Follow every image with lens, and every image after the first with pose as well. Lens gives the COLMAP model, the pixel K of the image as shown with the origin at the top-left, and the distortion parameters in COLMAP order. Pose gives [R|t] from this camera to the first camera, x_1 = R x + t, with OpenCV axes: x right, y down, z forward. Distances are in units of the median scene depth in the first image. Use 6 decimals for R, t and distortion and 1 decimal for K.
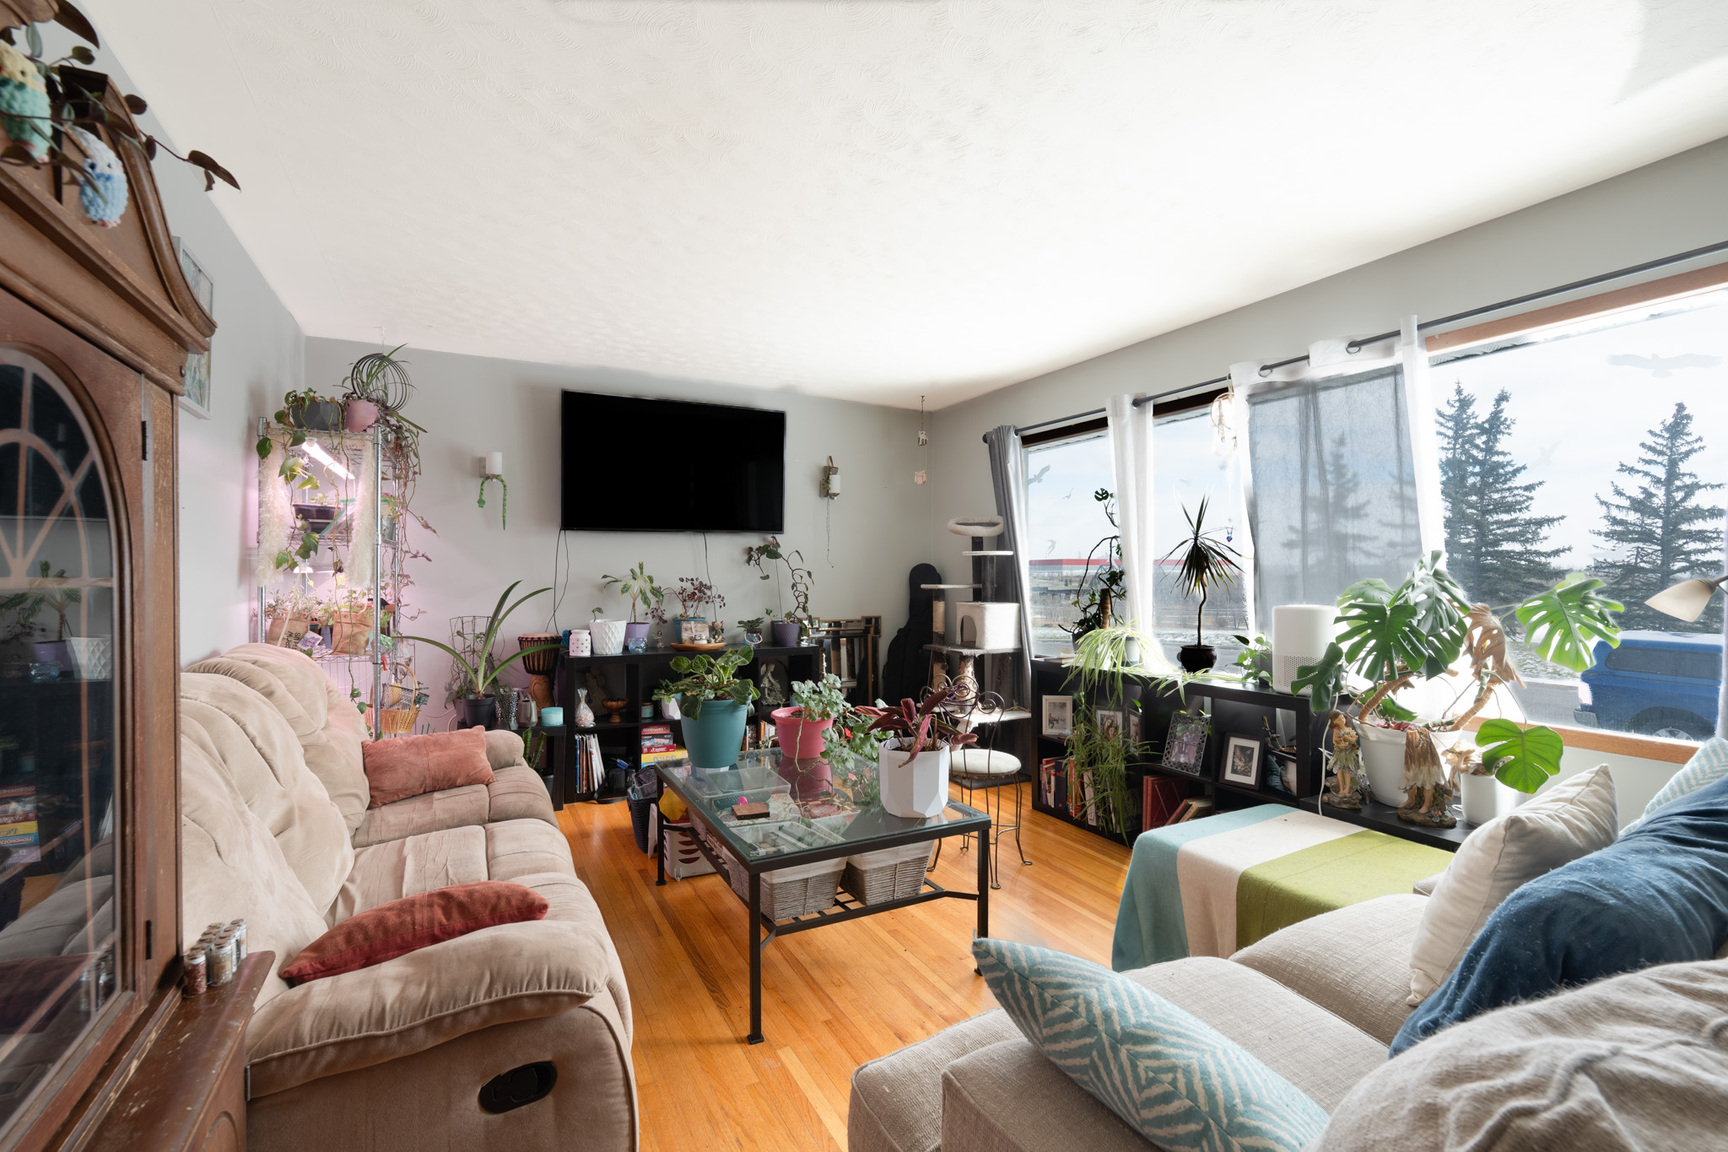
lens RADIAL K [[768.3, 0, 861.6], [0, 768.3, 575.1], [0, 0, 1]] dist [-0.004360, -0.001035]
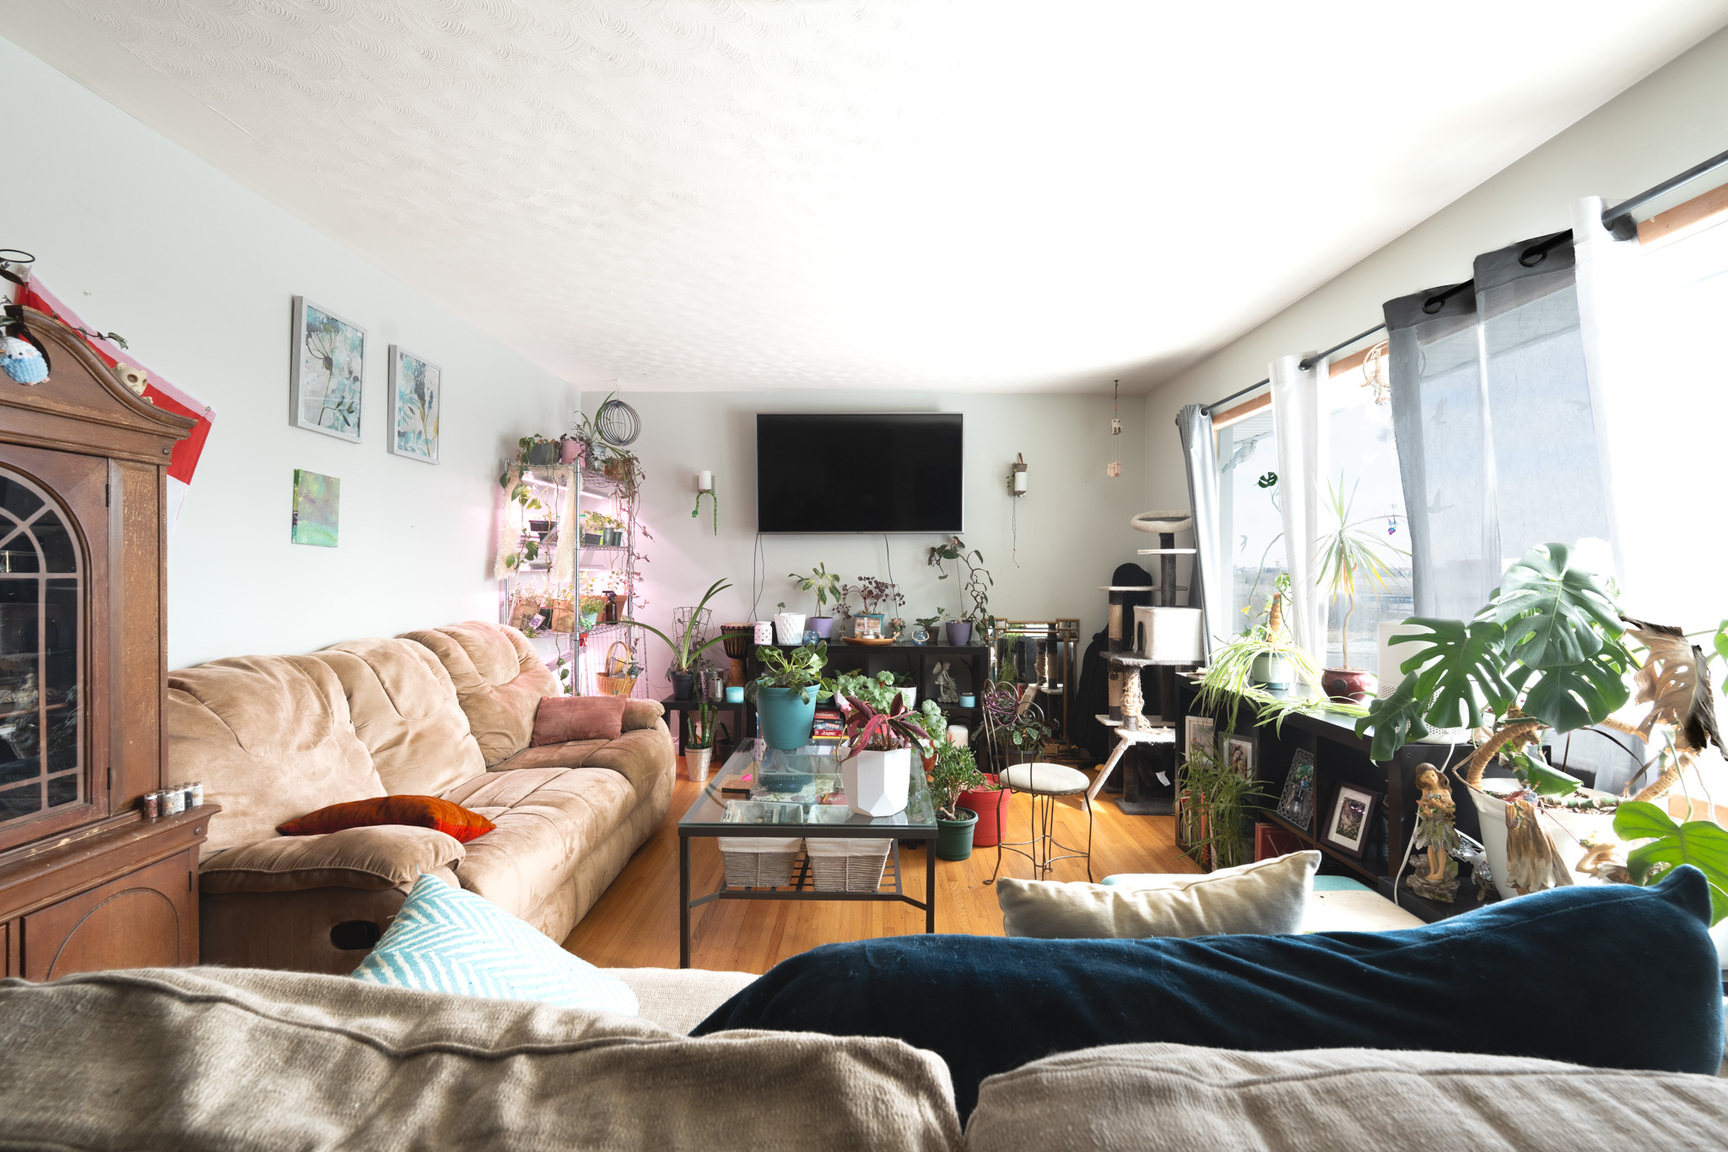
lens RADIAL K [[768.3, 0, 850.7], [0, 768.3, 574.2], [0, 0, 1]] dist [-0.004360, -0.001035]
pose [[0.876942, 0.006107, -0.480557, 0.319937], [-0.006171, 0.999980, 0.001447, -0.001728], [0.480556, 0.001696, 0.876963, 0.061540]]
